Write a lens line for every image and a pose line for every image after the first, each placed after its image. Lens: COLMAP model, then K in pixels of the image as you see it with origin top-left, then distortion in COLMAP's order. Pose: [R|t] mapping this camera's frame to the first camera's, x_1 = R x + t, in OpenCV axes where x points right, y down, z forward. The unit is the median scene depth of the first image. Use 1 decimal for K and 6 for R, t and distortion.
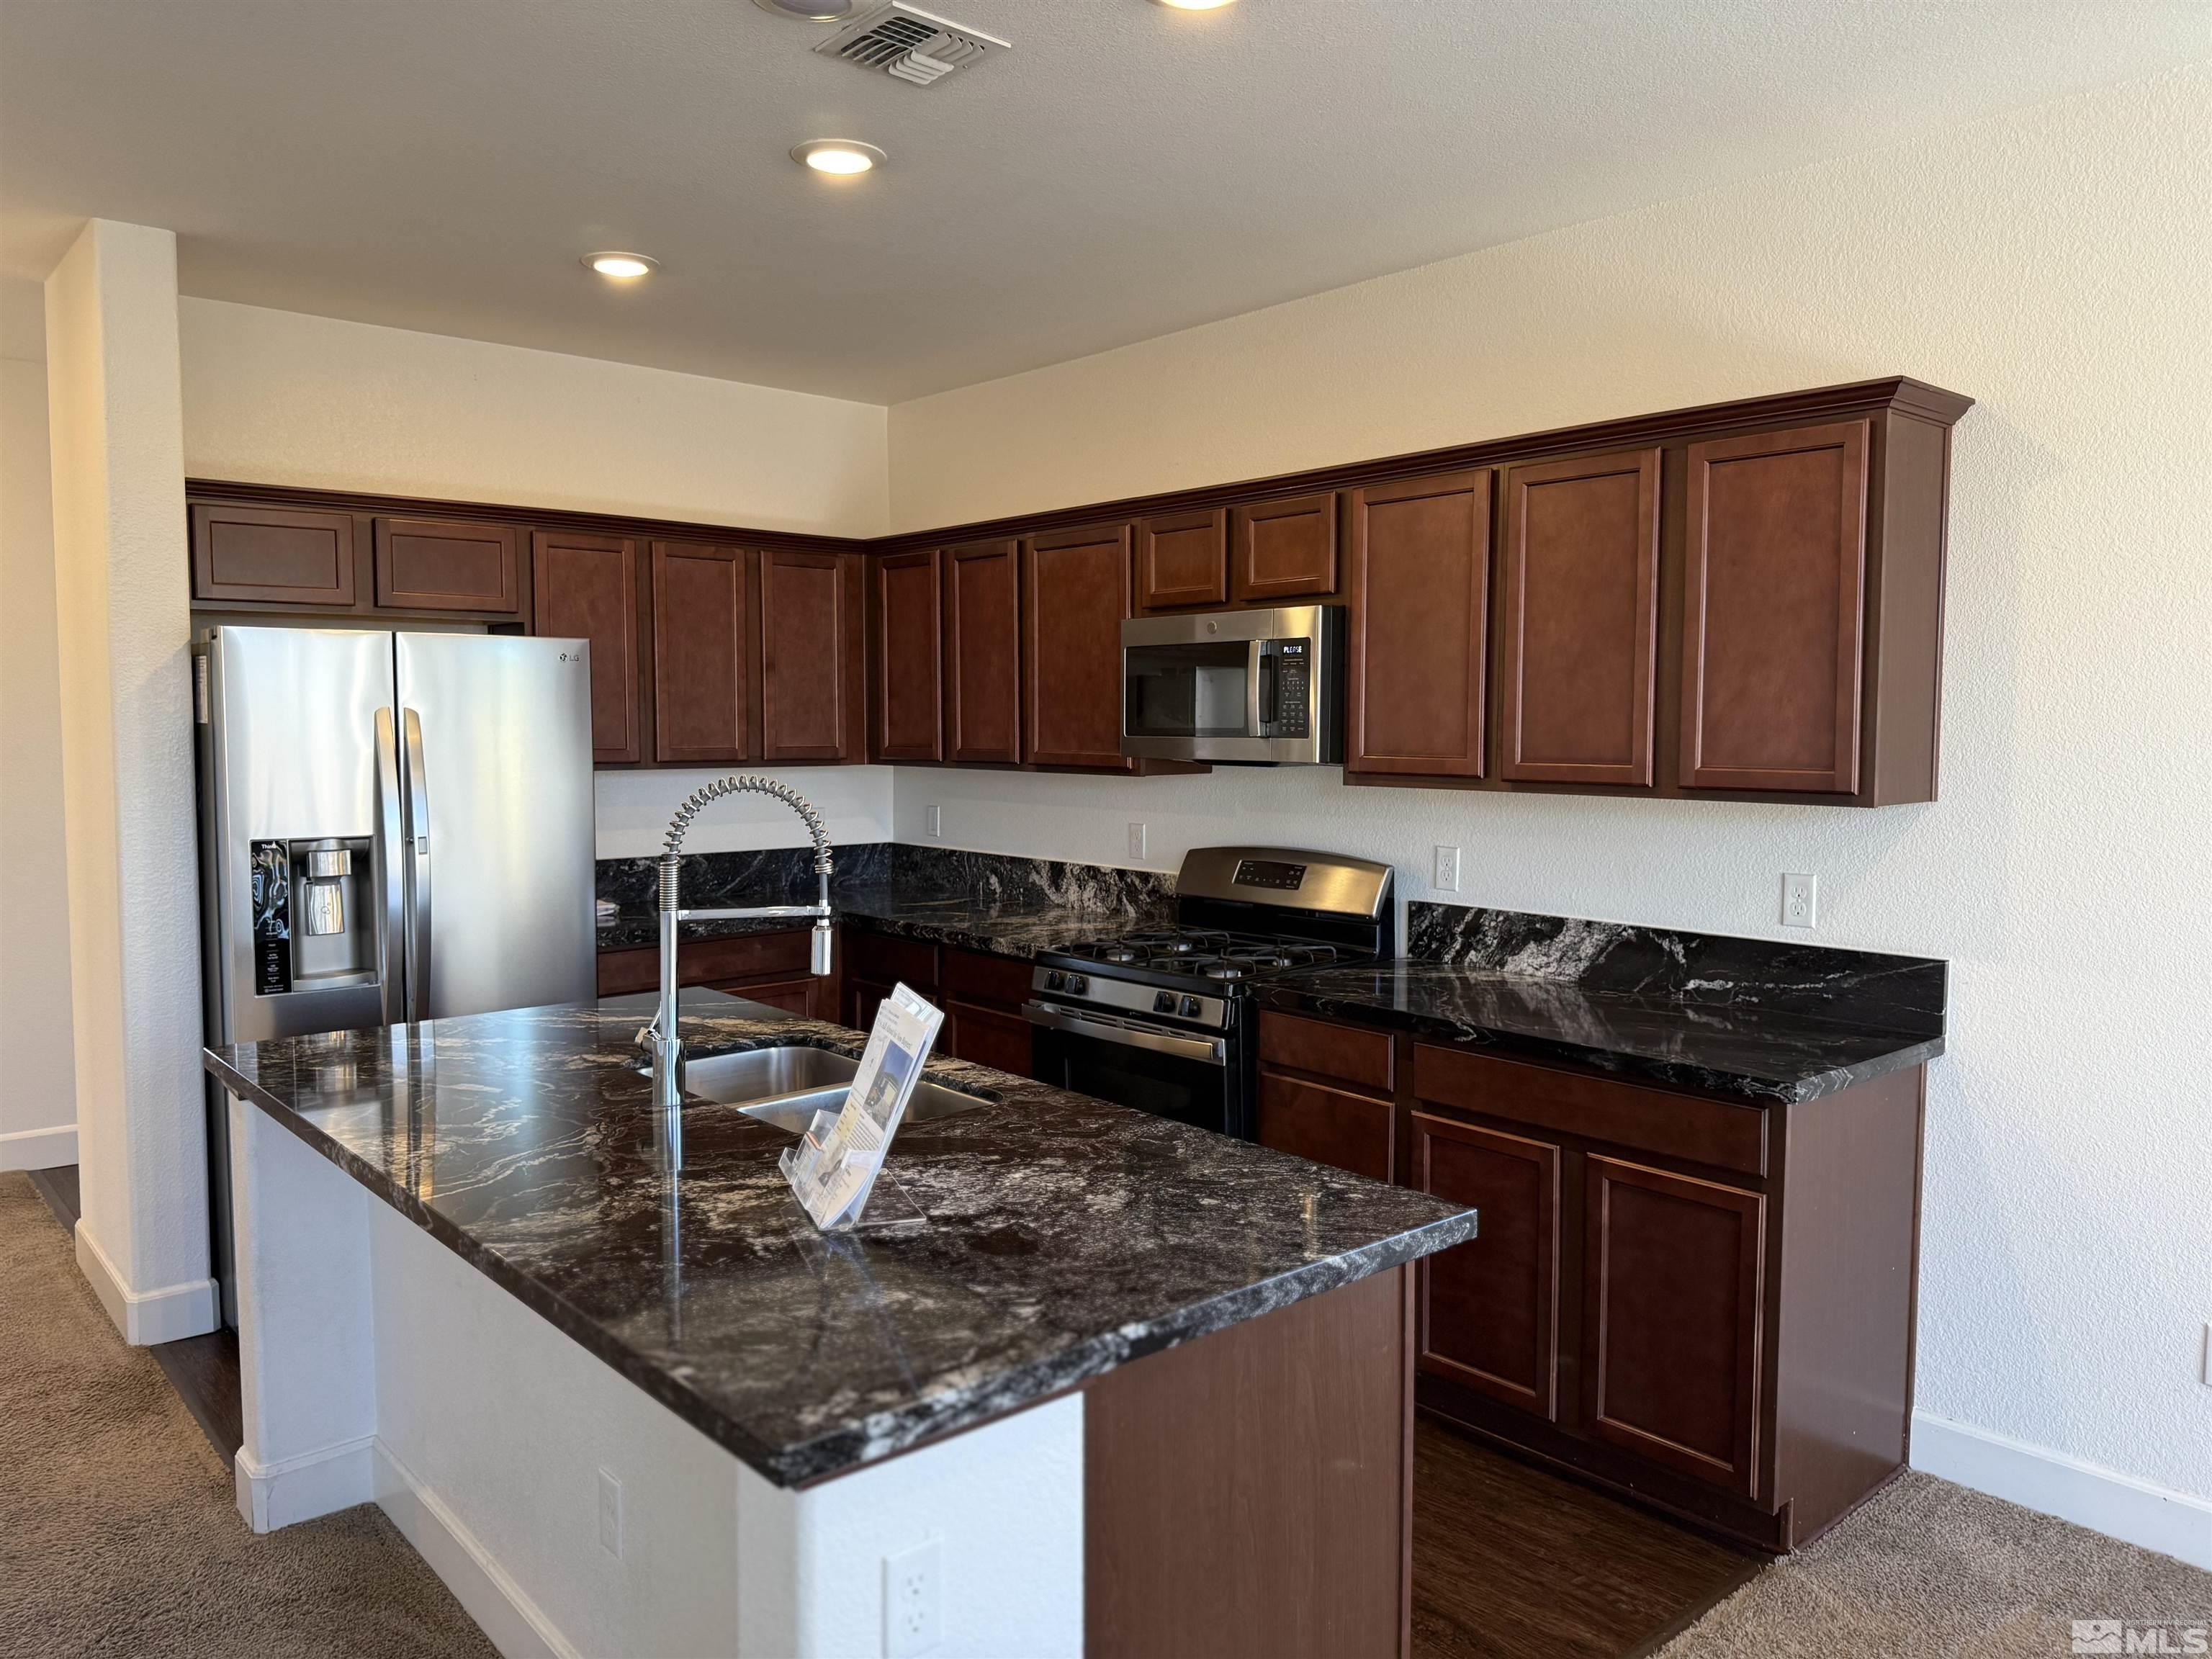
lens RADIAL K [[1529.4, 0, 1099.3], [0, 1529.4, 823.0], [0, 0, 1]] dist [0.135068, -0.222399]
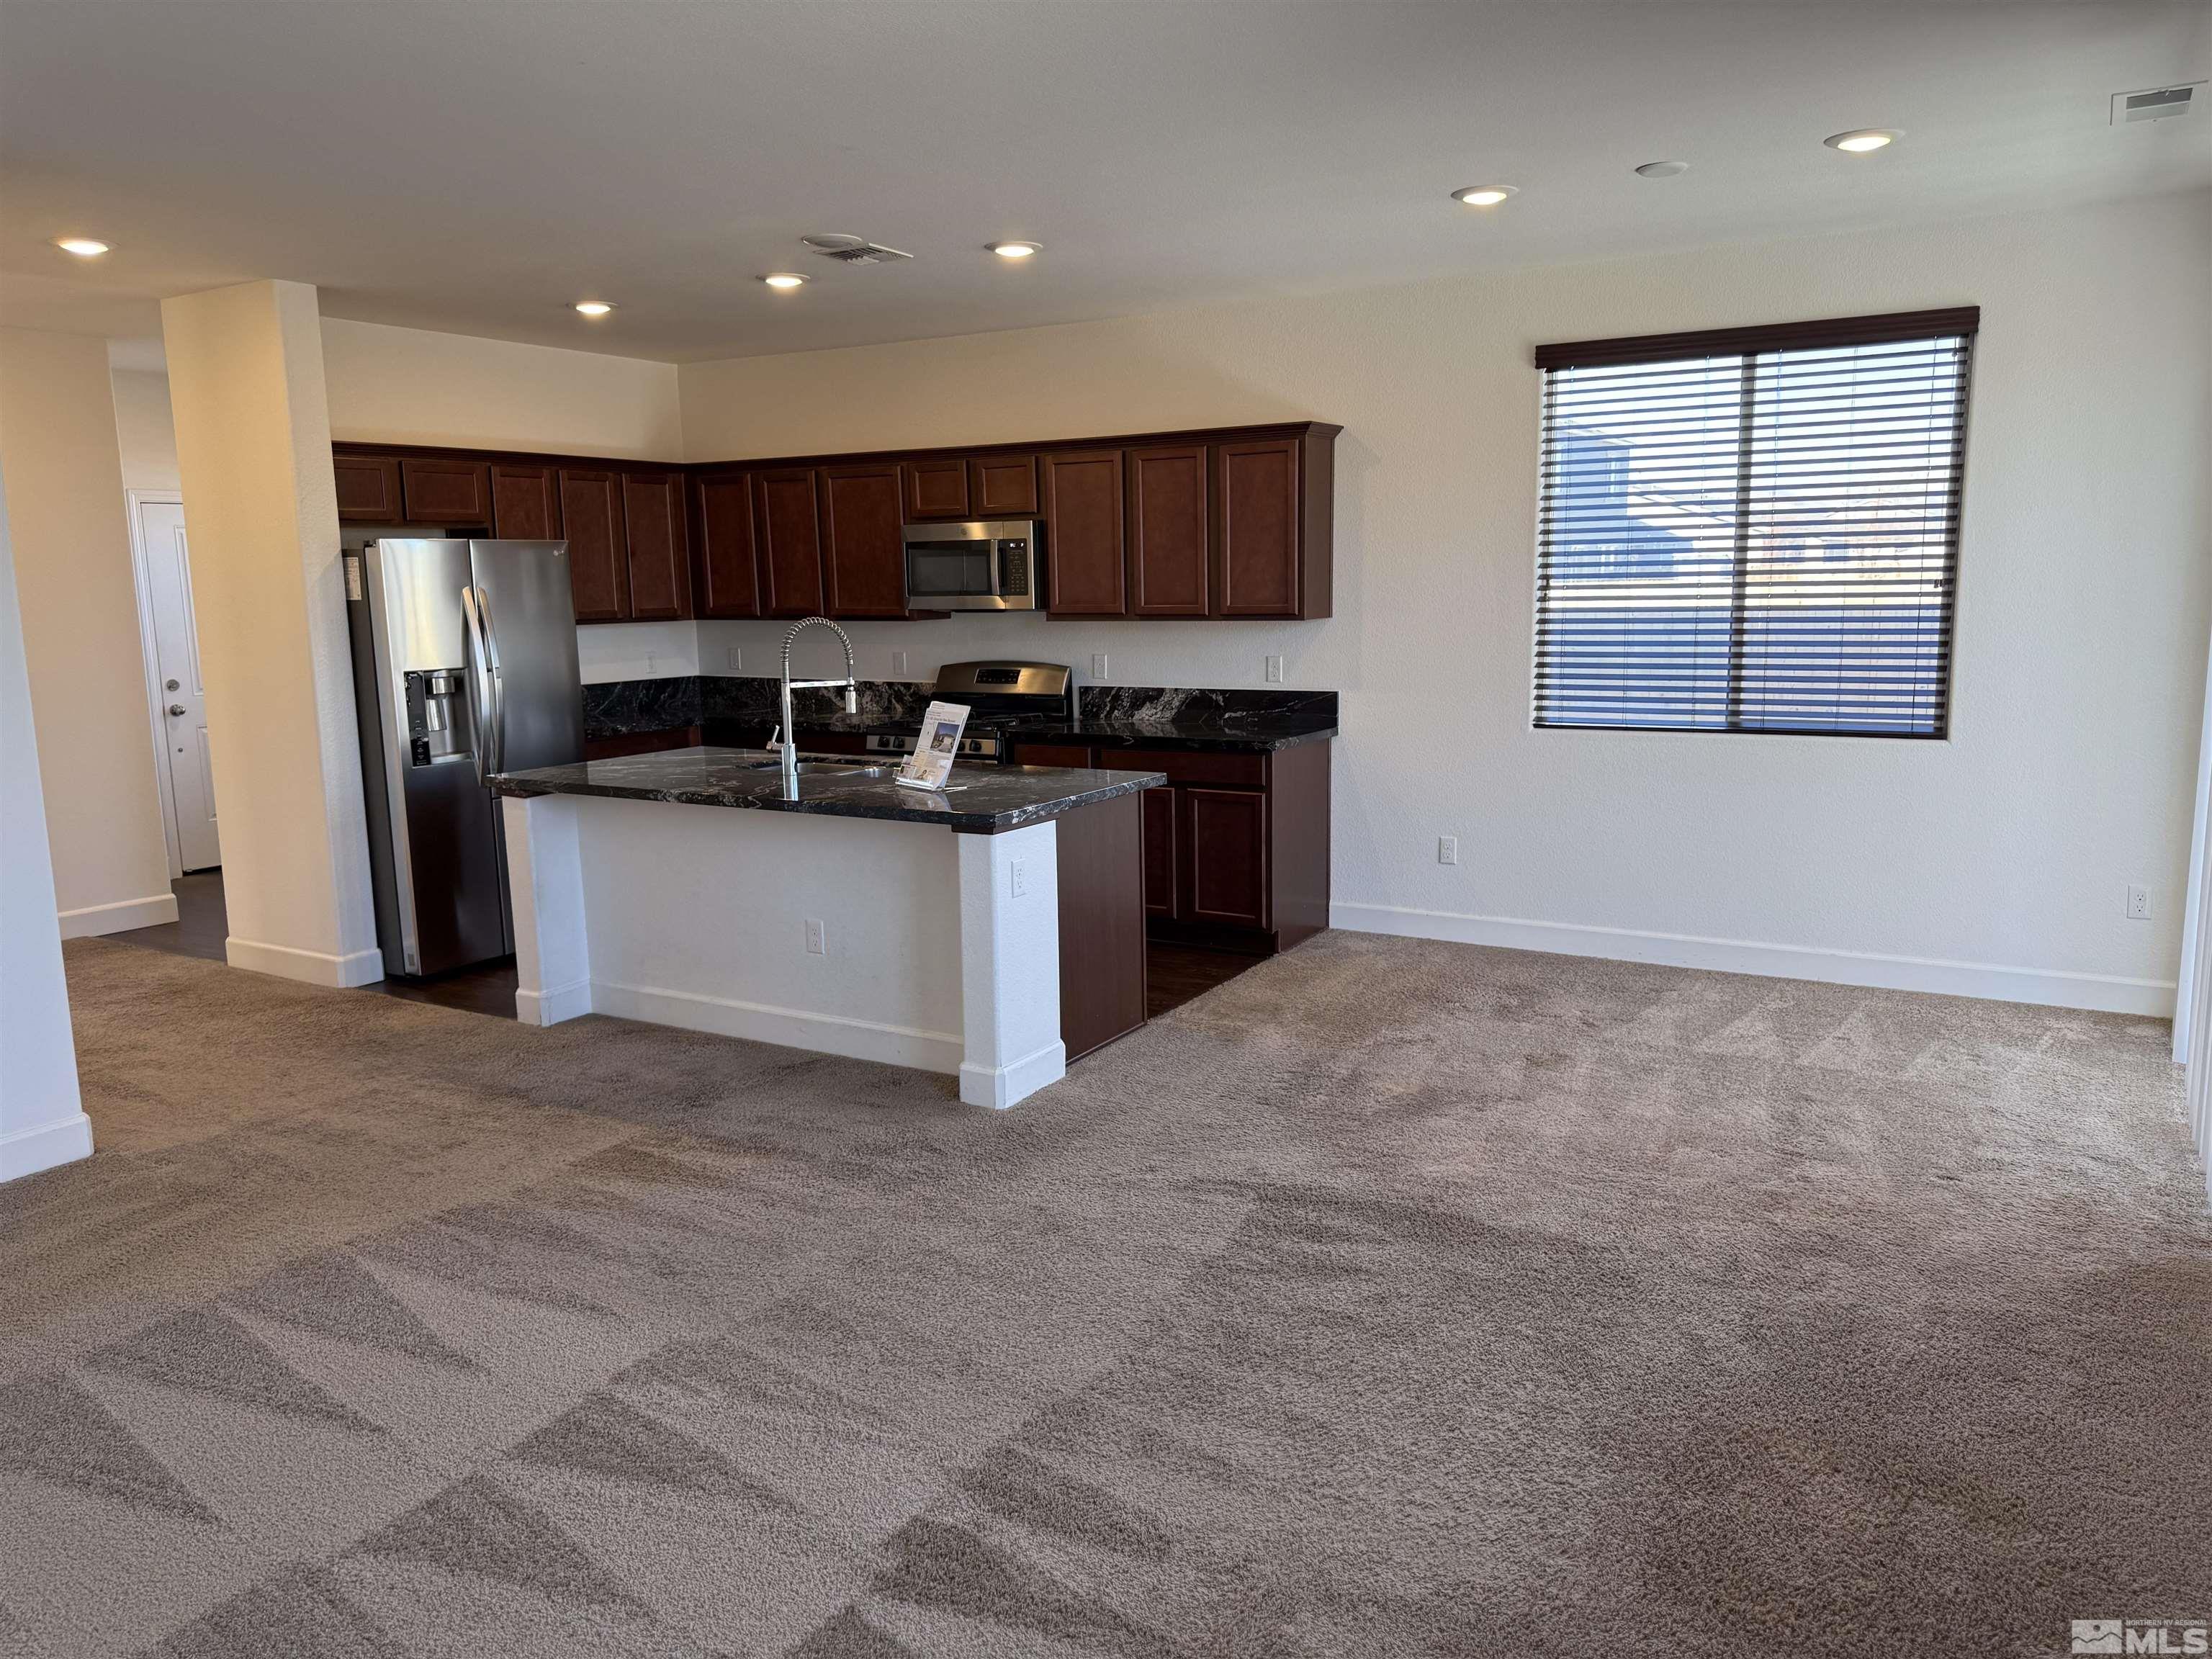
lens RADIAL K [[1529.4, 0, 1099.3], [0, 1529.4, 823.0], [0, 0, 1]] dist [0.135068, -0.222399]
pose [[0.951424, -0.068380, 0.300194, -0.344798], [0.041441, 0.994594, 0.095214, 0.043087], [-0.305082, -0.078148, 0.949114, -0.761586]]
